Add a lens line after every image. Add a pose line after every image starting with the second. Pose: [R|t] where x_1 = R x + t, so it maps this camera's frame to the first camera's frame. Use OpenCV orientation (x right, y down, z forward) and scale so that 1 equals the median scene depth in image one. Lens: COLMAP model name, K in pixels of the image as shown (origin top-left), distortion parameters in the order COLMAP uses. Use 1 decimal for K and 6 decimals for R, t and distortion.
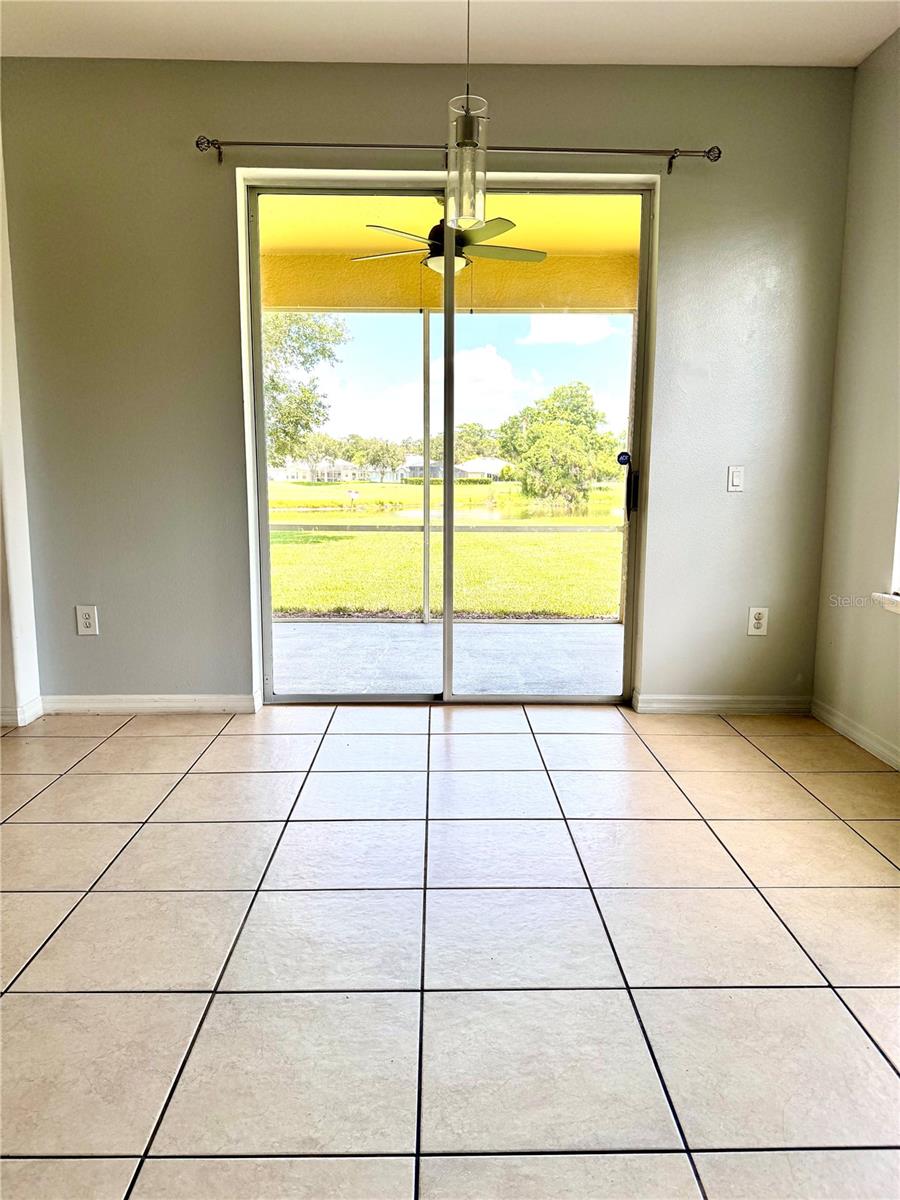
lens RADIAL K [[842.6, 0, 452.6], [0, 842.6, 597.7], [0, 0, 1]] dist [0.065292, -0.070853]
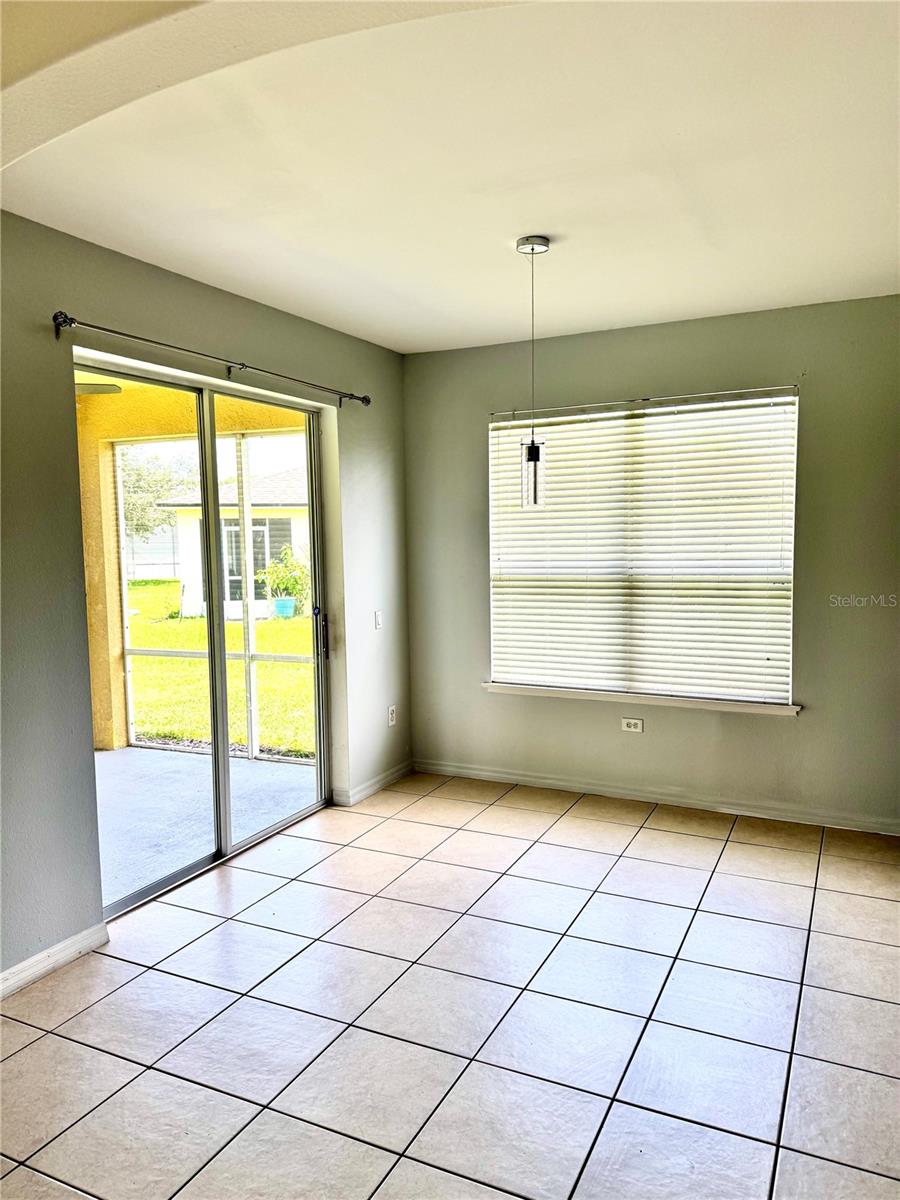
lens RADIAL K [[842.6, 0, 453.0], [0, 842.6, 600.0], [0, 0, 1]] dist [0.065292, -0.070853]
pose [[0.461798, -0.089938, 0.882414, -0.823999], [0.150221, 0.988405, 0.022125, -0.180134], [-0.874172, 0.122340, 0.469954, 0.224736]]
